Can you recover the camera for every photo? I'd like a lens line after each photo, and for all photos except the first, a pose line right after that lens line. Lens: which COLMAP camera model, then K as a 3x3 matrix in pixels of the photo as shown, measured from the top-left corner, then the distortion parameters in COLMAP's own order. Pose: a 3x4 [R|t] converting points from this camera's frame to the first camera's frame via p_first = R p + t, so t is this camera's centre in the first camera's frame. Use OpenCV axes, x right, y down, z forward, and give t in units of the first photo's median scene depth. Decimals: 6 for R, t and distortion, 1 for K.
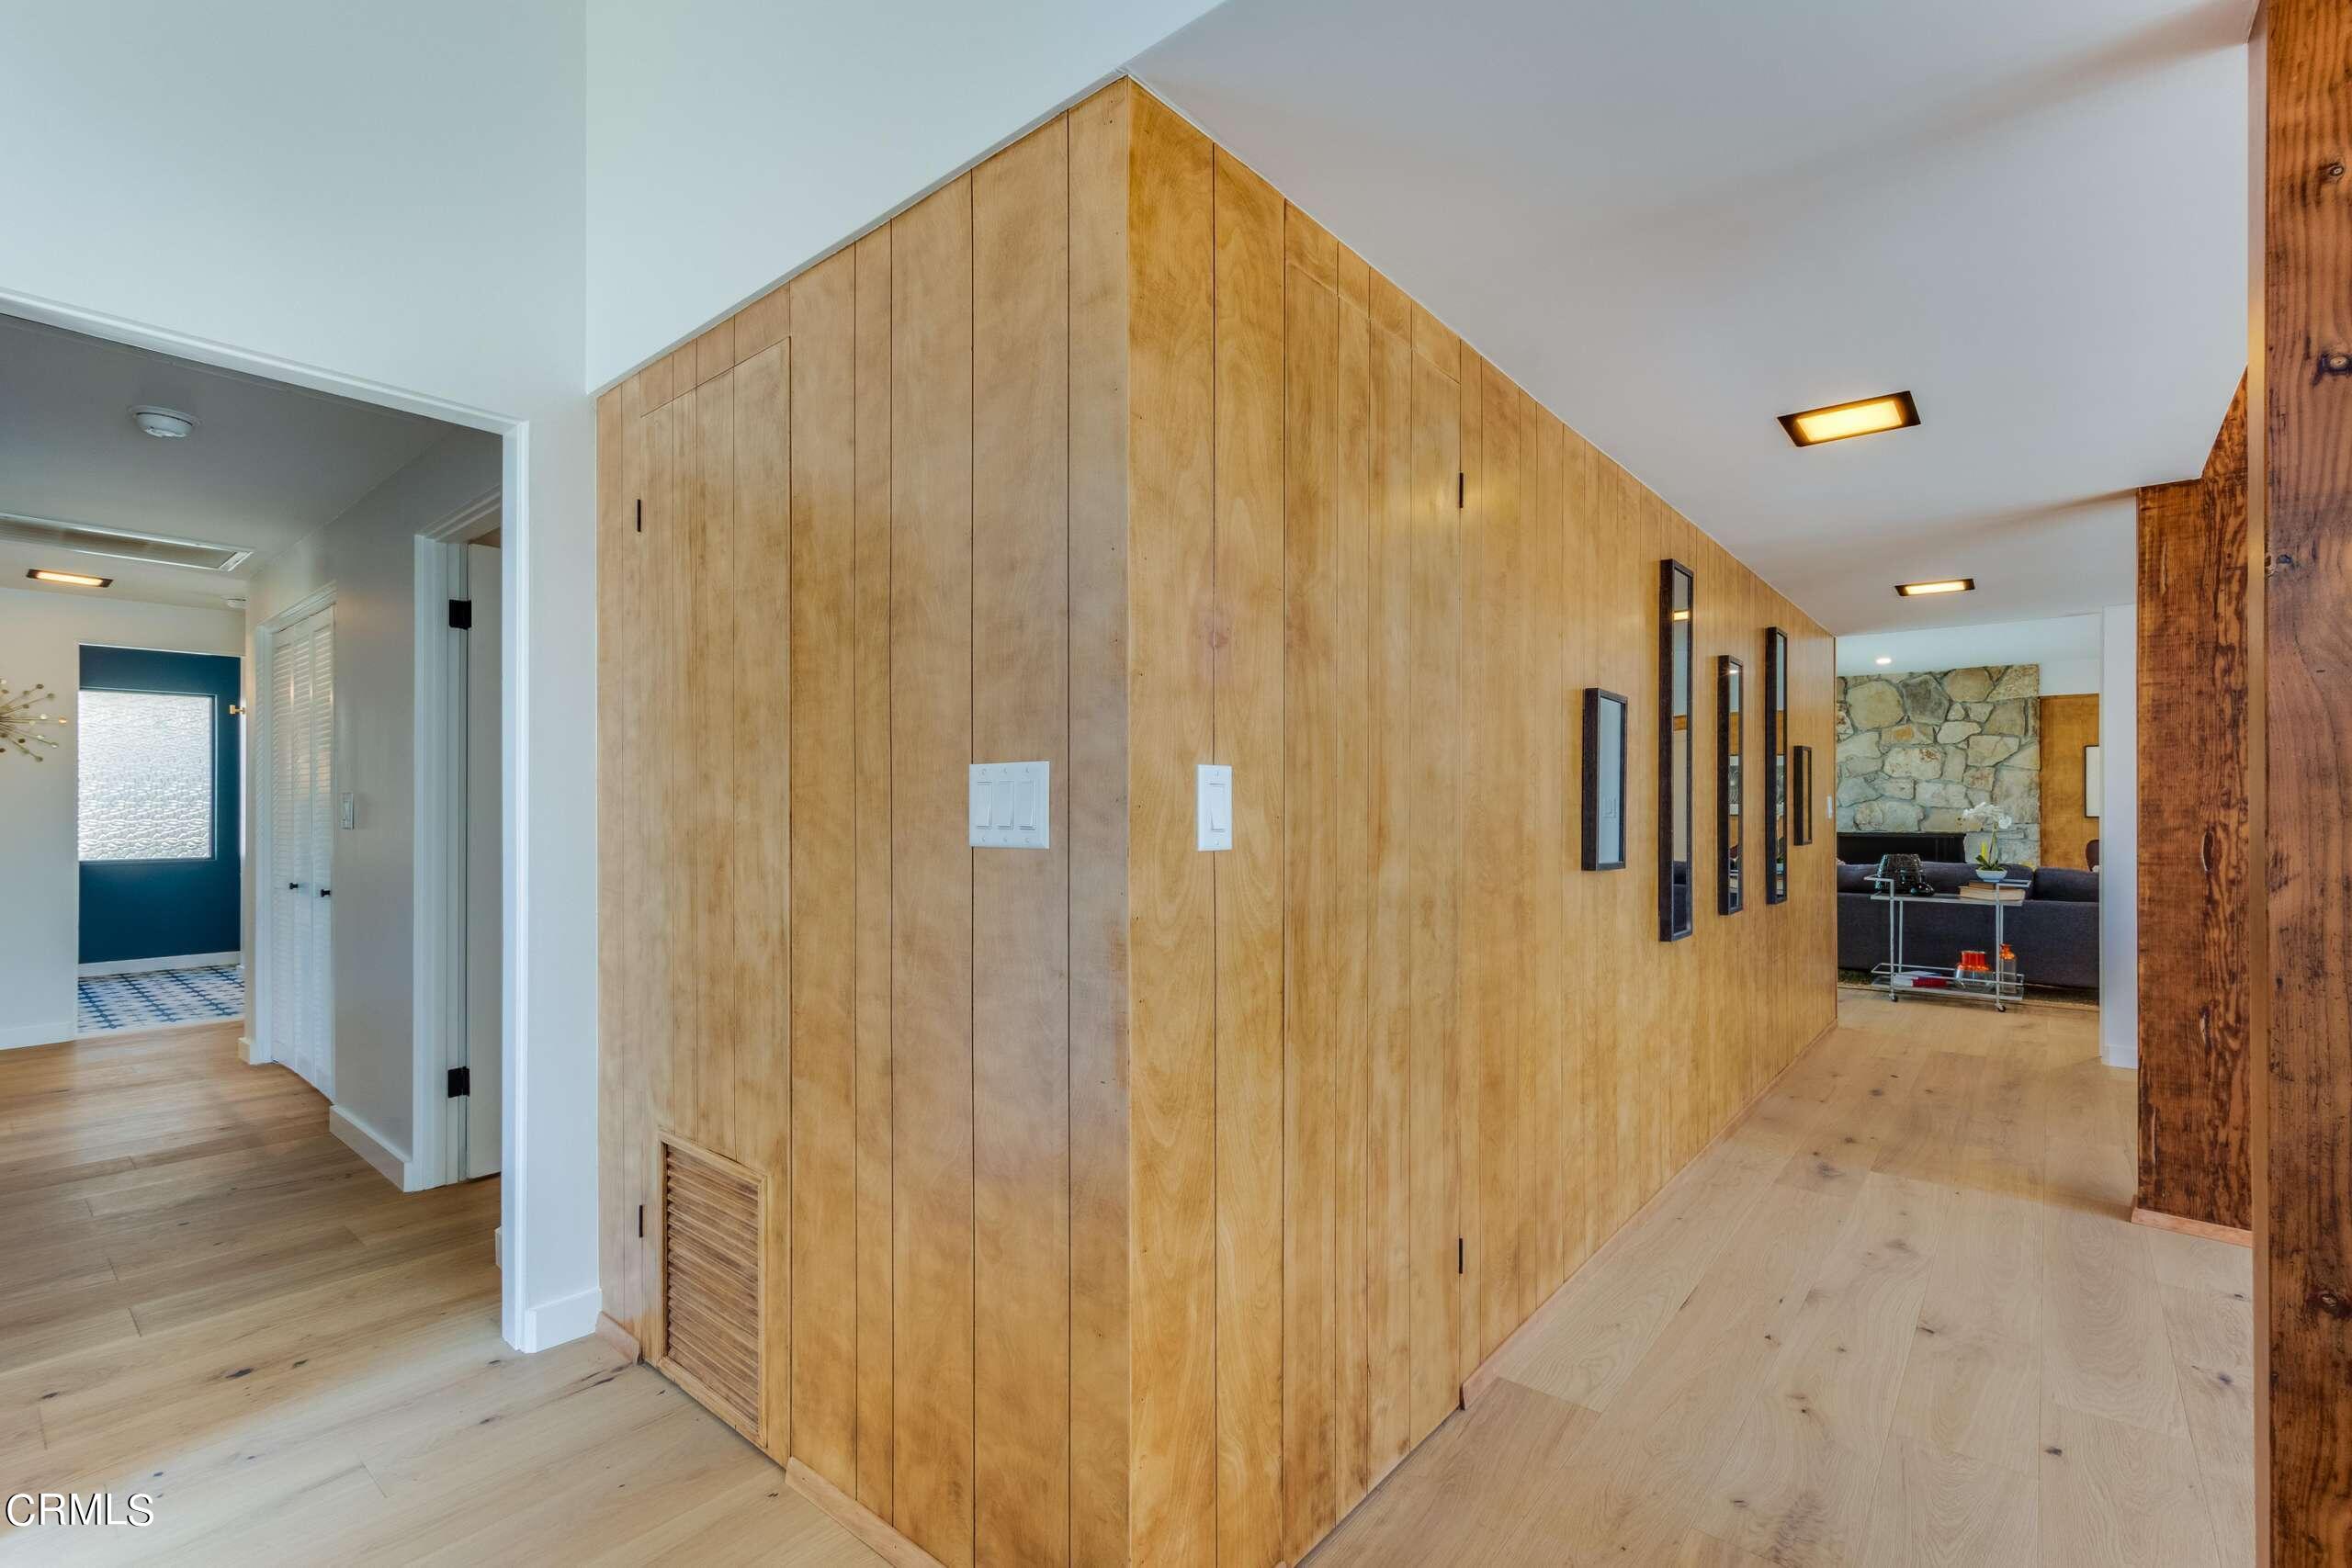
lens RADIAL K [[1034.6, 0, 1191.0], [0, 1034.6, 802.8], [0, 0, 1]] dist [0.004355, -0.002197]
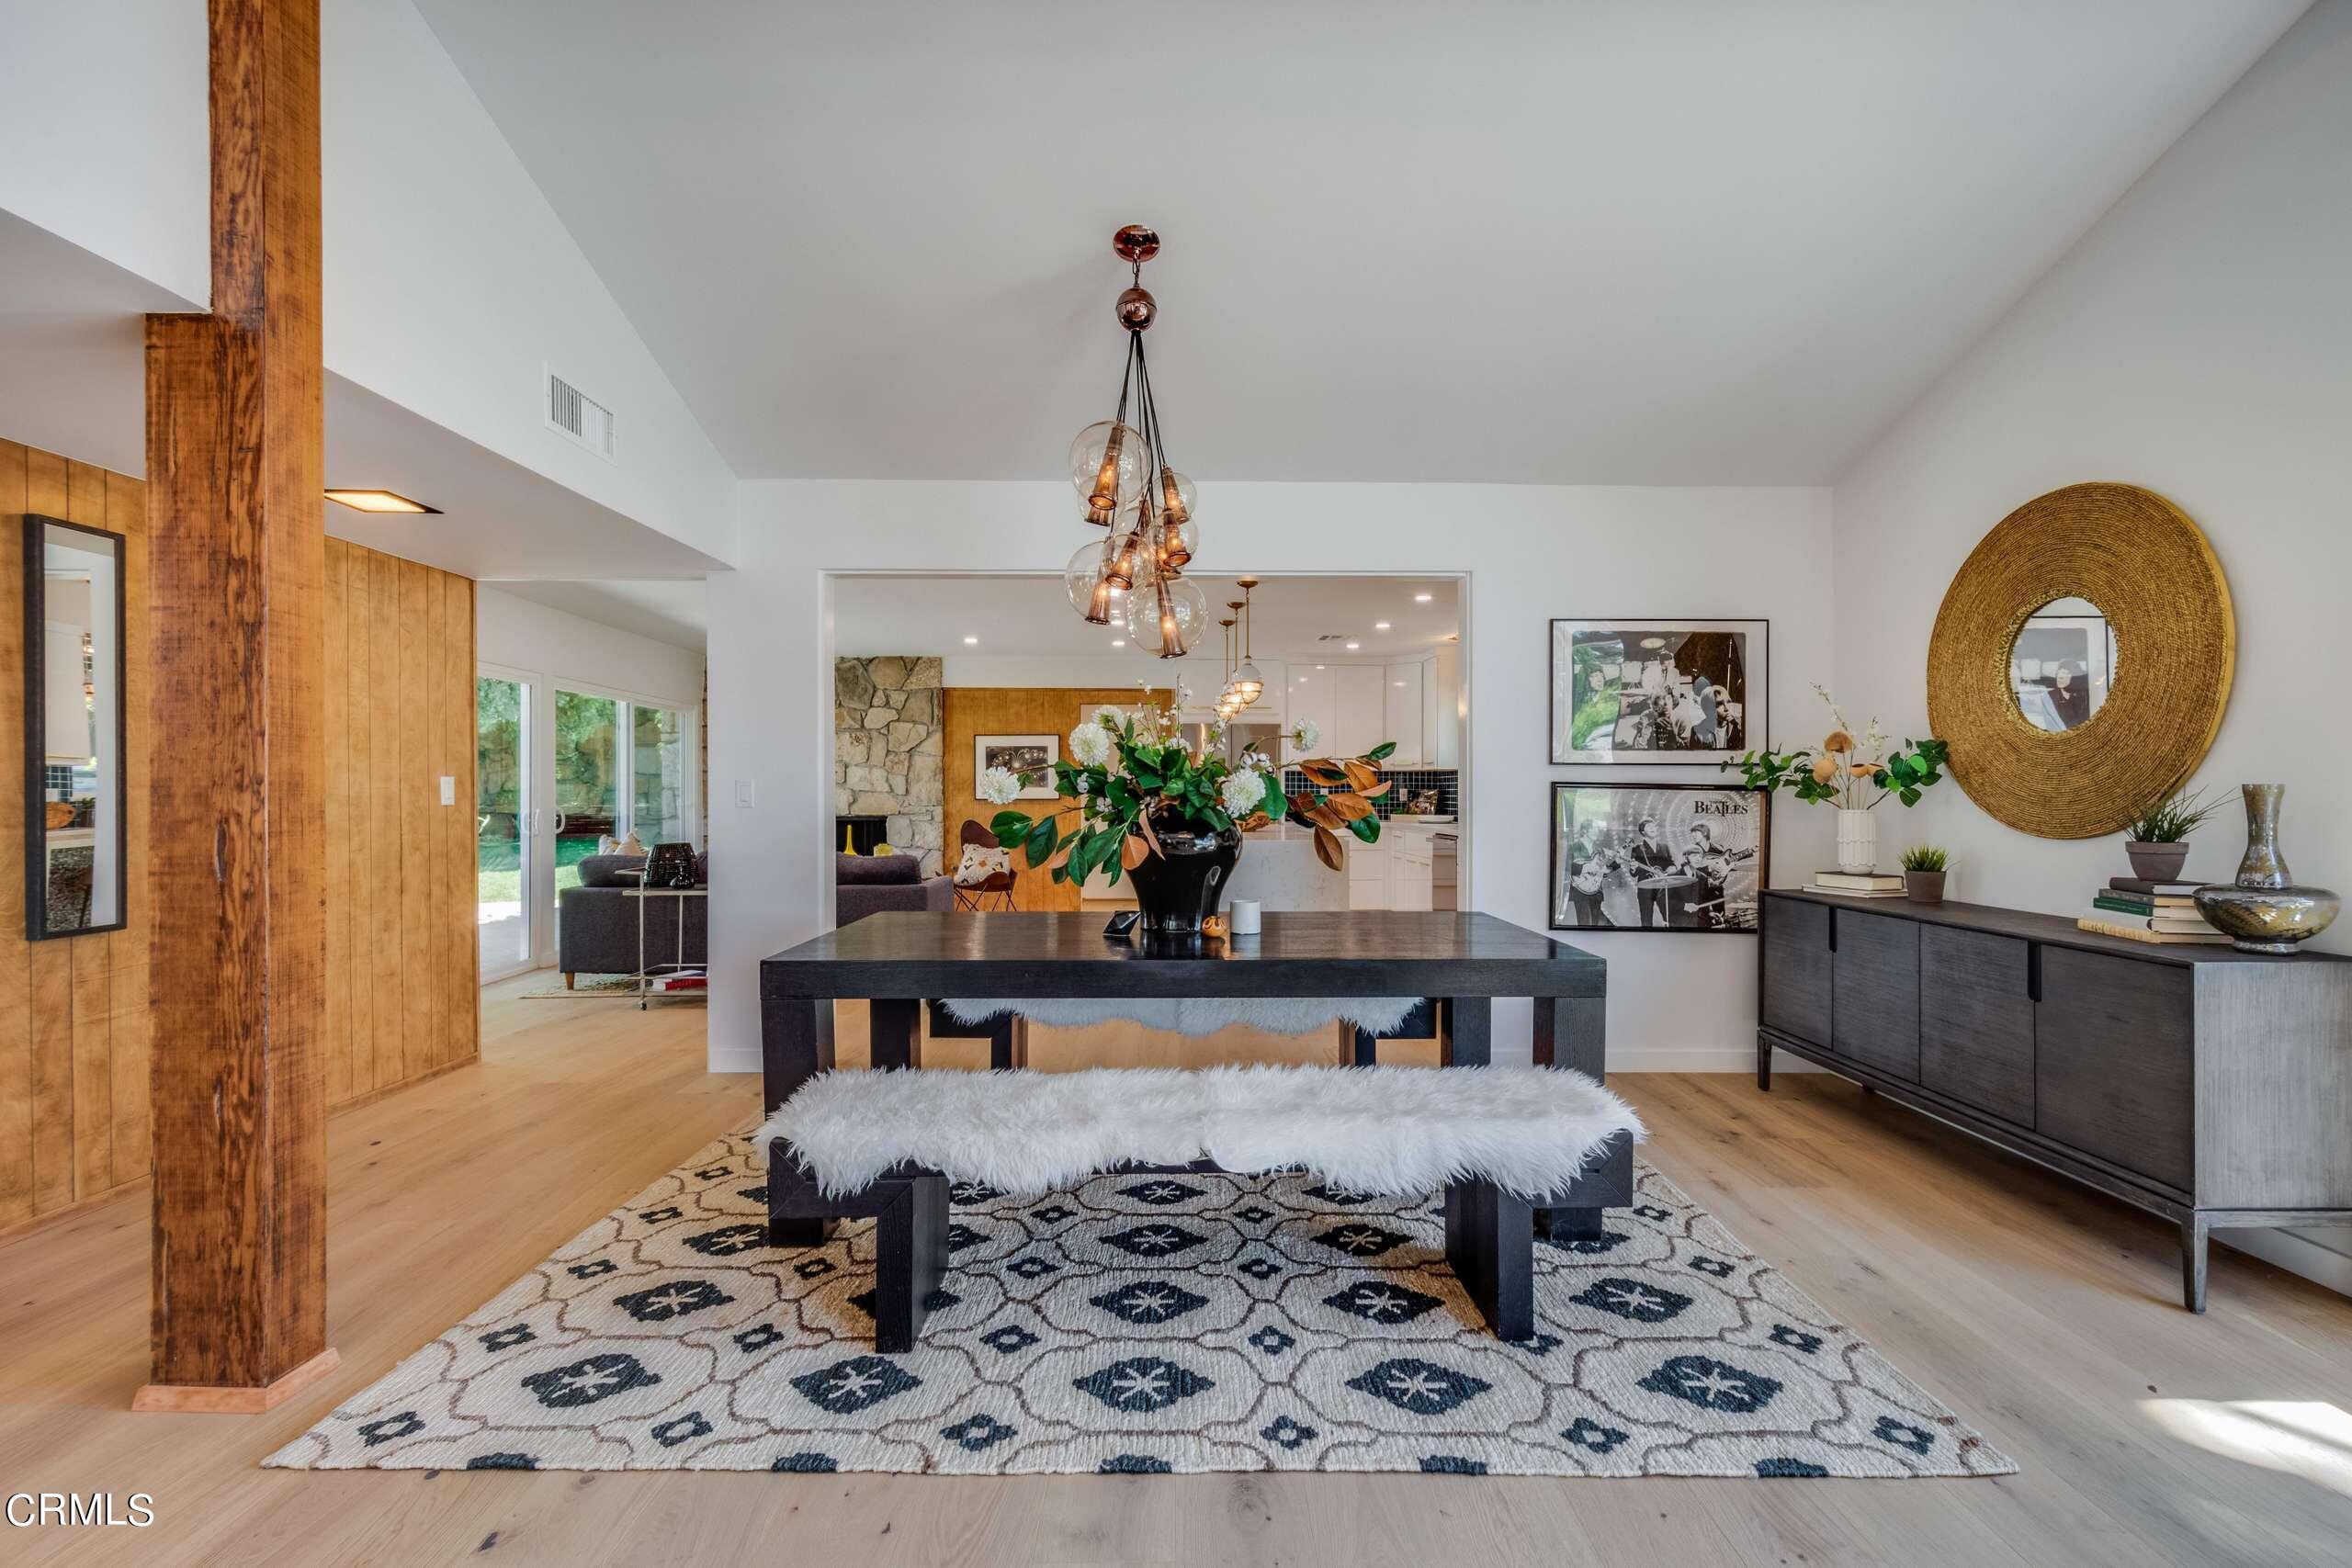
lens RADIAL K [[1034.6, 0, 1196.9], [0, 1034.6, 790.1], [0, 0, 1]] dist [0.004355, -0.002197]
pose [[0.755637, -0.001984, 0.654988, 1.027779], [0.000325, 0.999996, 0.002654, 0.003048], [-0.654991, -0.001793, 0.755634, 0.046777]]
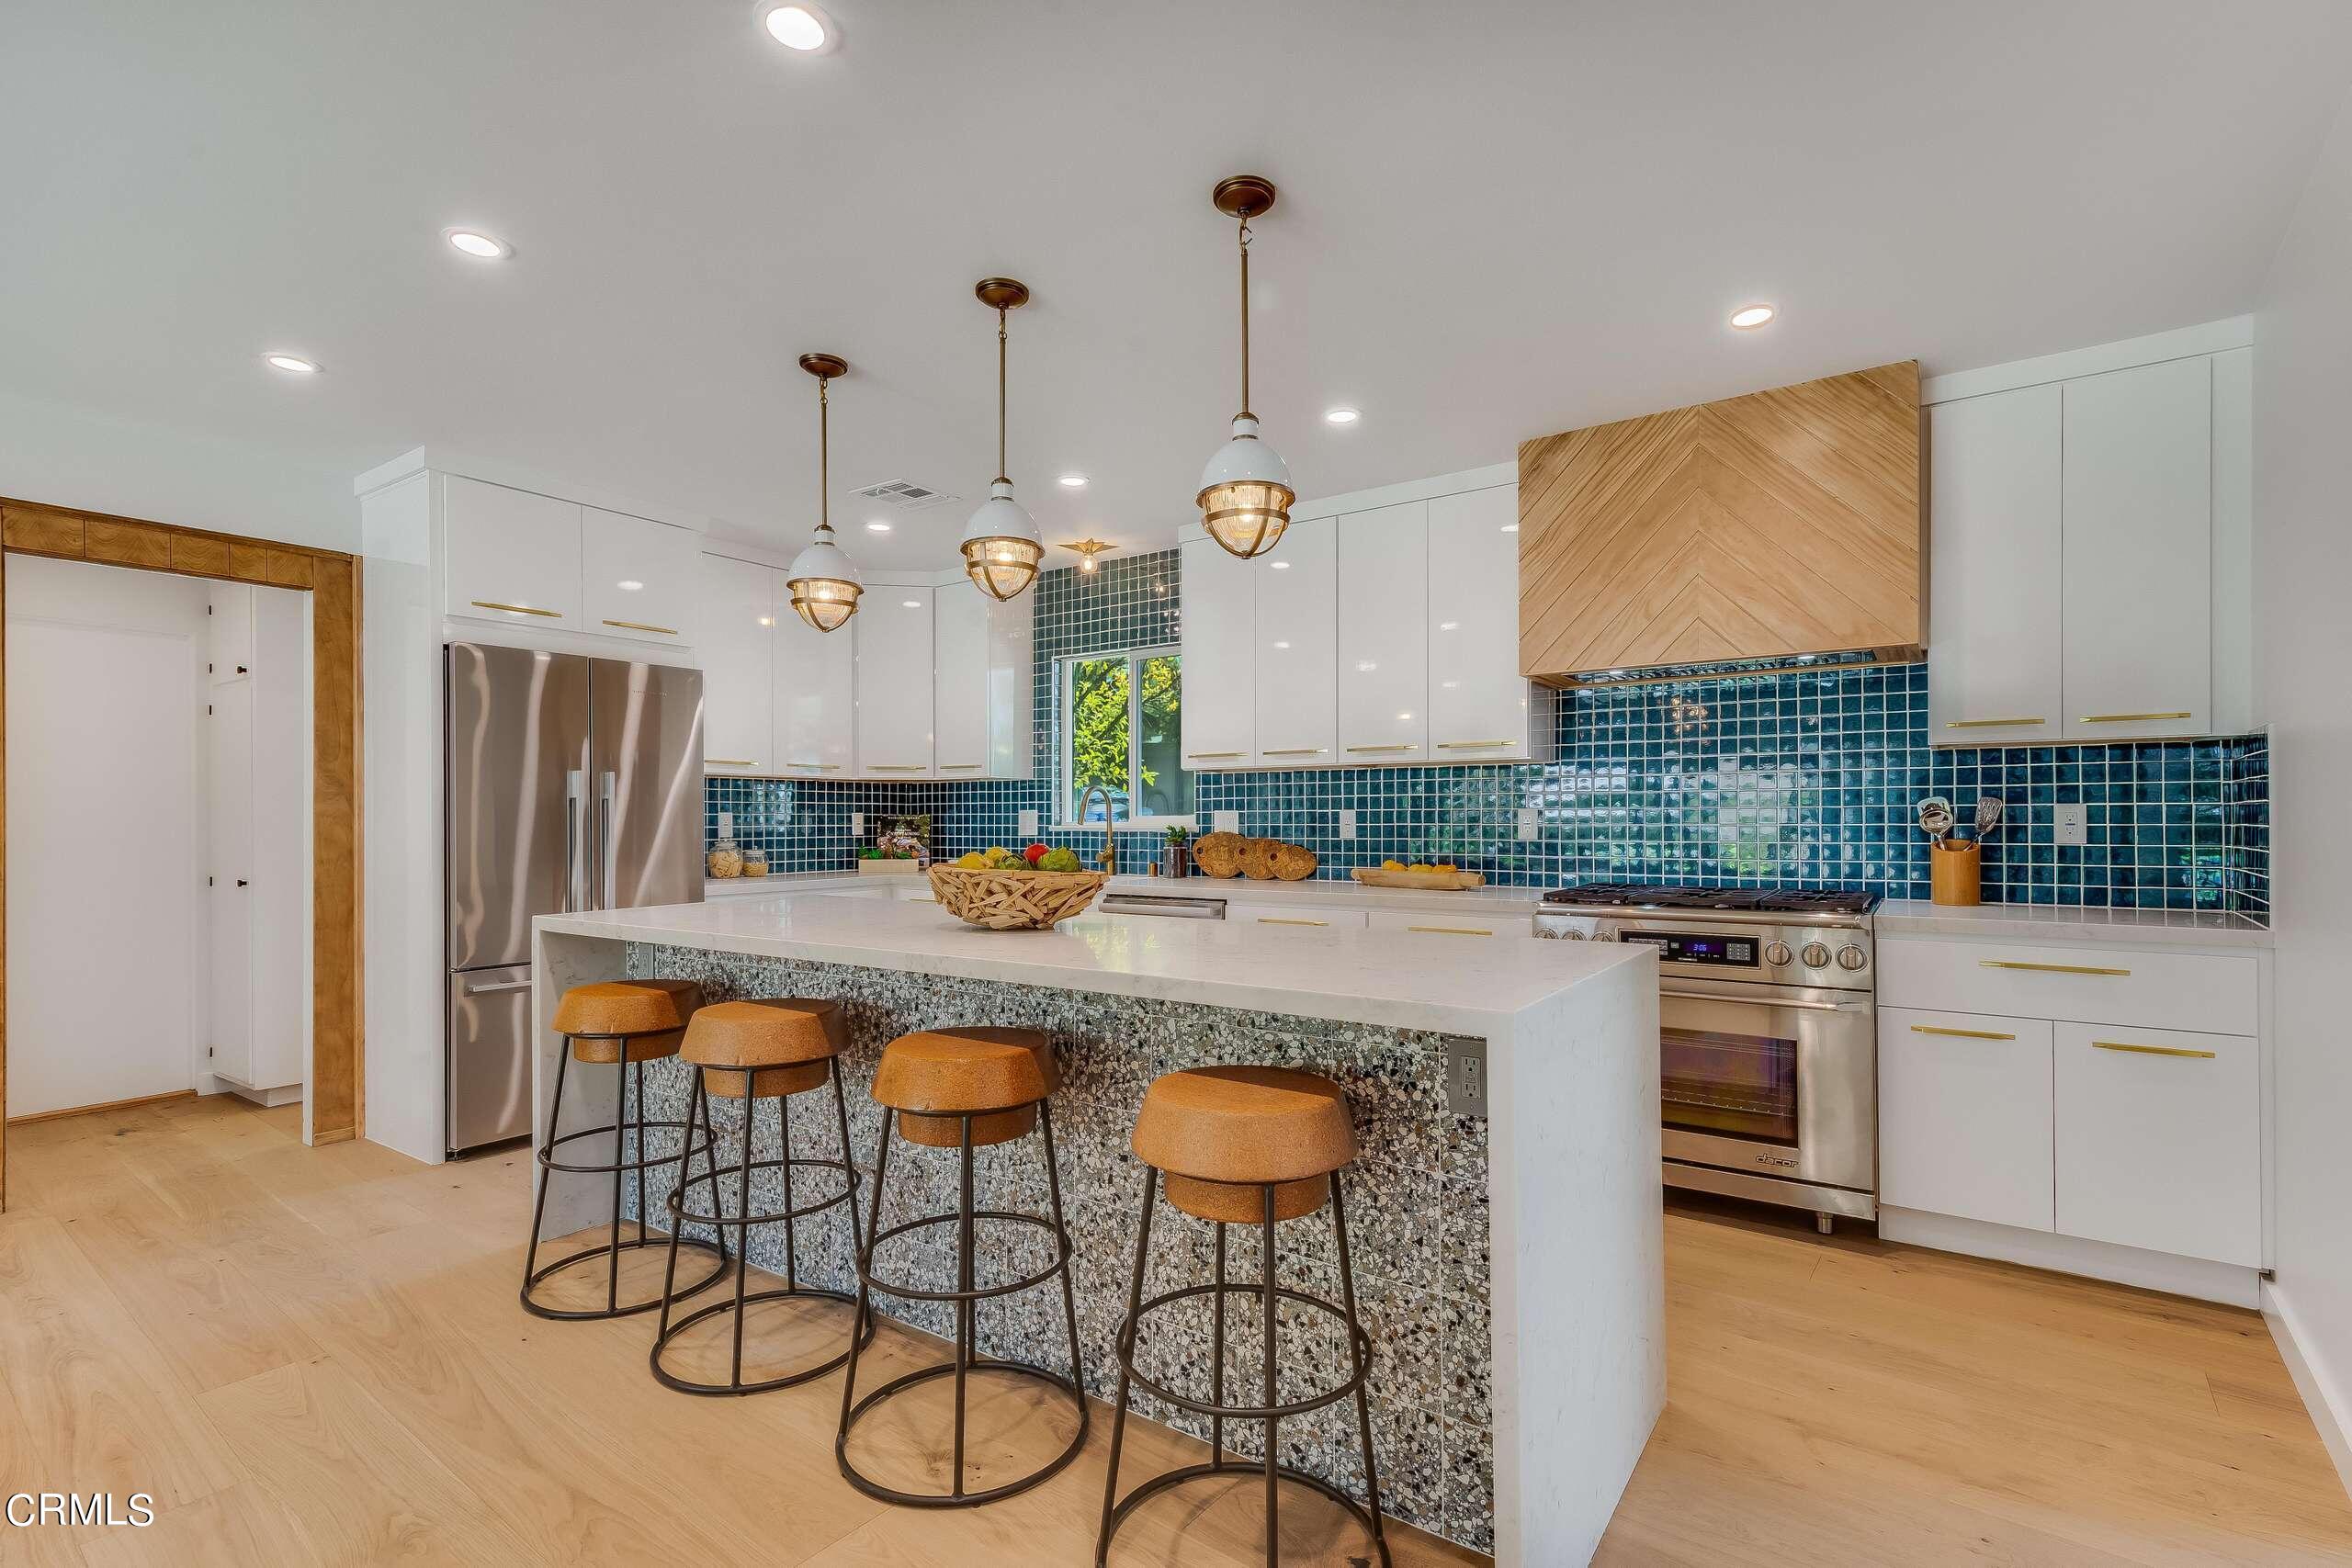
lens RADIAL K [[1067.7, 0, 1187.6], [0, 1067.7, 810.2], [0, 0, 1]] dist [0.010243, 0.000550]
pose [[-0.041750, 0.005531, 0.999113, 1.802461], [0.004425, 0.999976, -0.005351, 0.015564], [-0.999118, 0.004197, -0.041773, 1.751435]]
